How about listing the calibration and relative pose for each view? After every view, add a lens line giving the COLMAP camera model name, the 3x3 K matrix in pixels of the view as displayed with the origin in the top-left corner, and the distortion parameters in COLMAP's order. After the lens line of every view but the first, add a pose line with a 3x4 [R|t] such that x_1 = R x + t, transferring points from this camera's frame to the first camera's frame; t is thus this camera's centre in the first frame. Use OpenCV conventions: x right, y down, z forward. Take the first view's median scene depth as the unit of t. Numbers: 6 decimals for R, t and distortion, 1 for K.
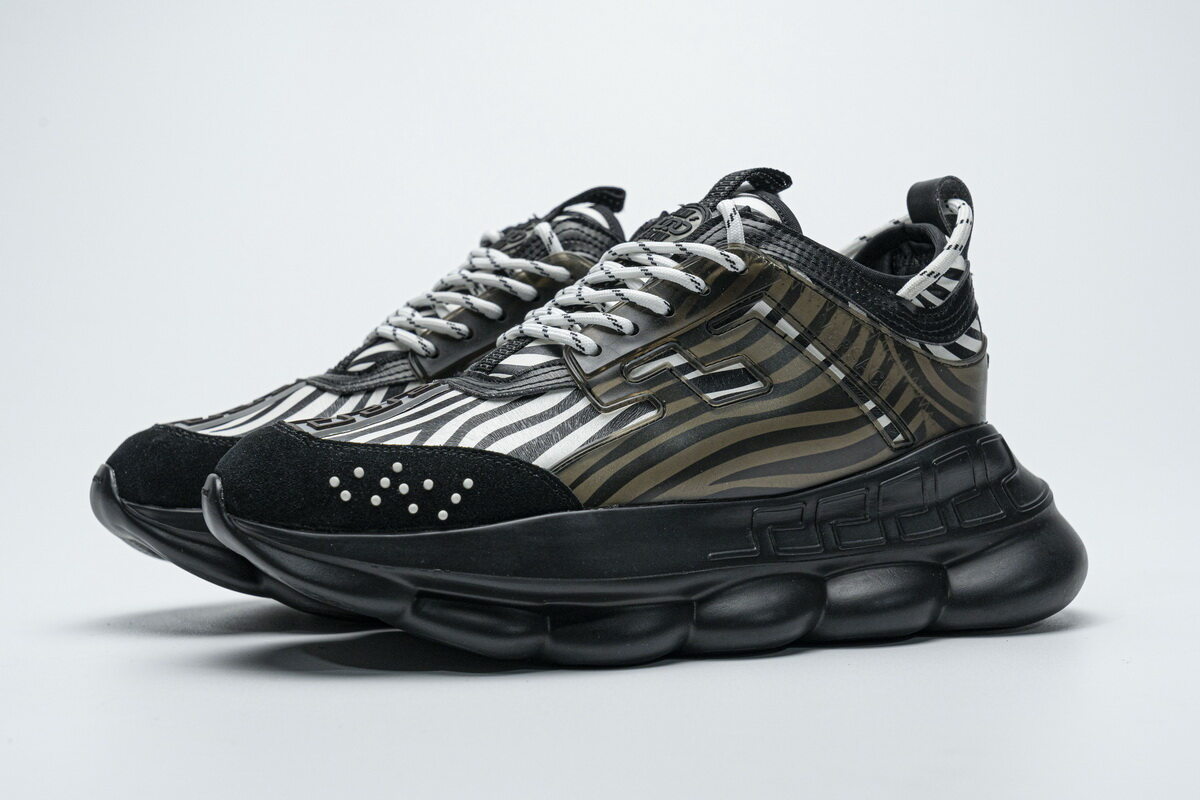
lens RADIAL K [[2239.2, 0, 595.4], [0, 2239.2, 403.2], [0, 0, 1]] dist [0.211844, 0.000000]
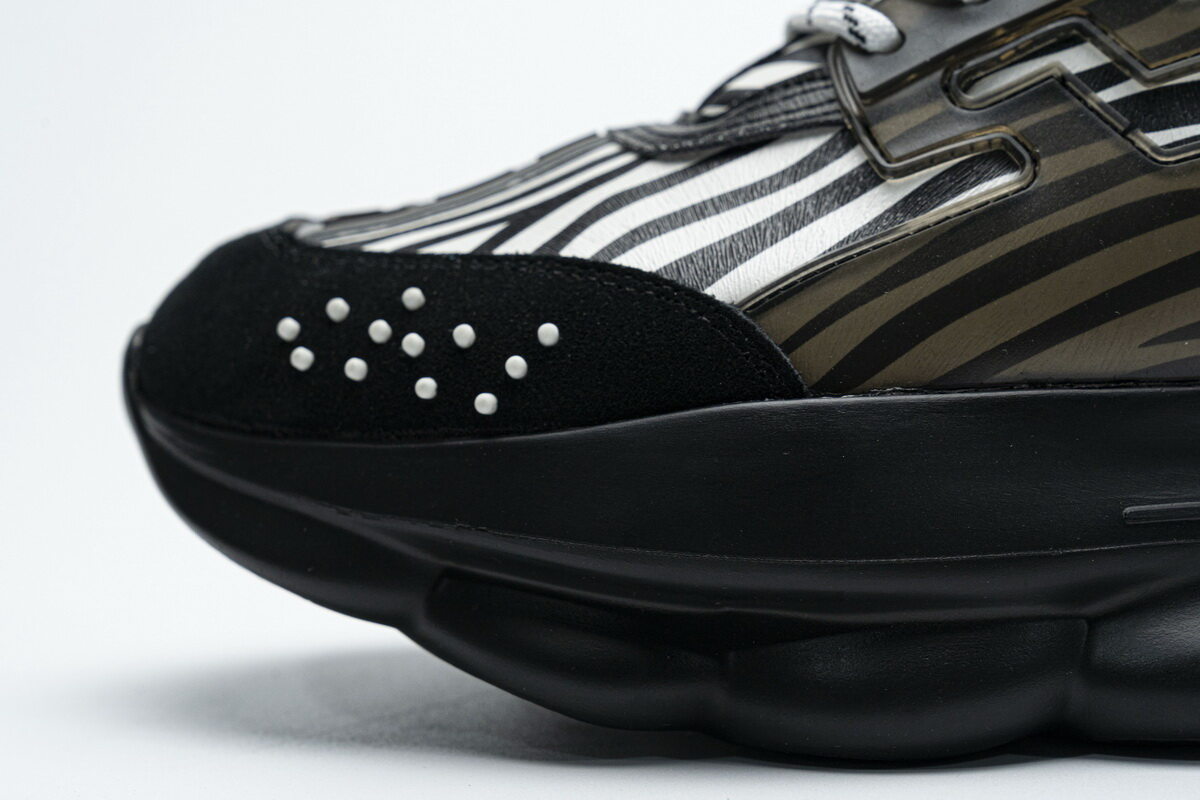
lens RADIAL K [[2382.0, 0, 603.9], [0, 2382.0, 390.6], [0, 0, 1]] dist [0.054219, 0.000000]
pose [[0.918748, 0.013638, -0.394610, 0.134848], [-0.000157, 0.999416, 0.034176, 0.029266], [0.394845, -0.031337, 0.918213, 0.539555]]
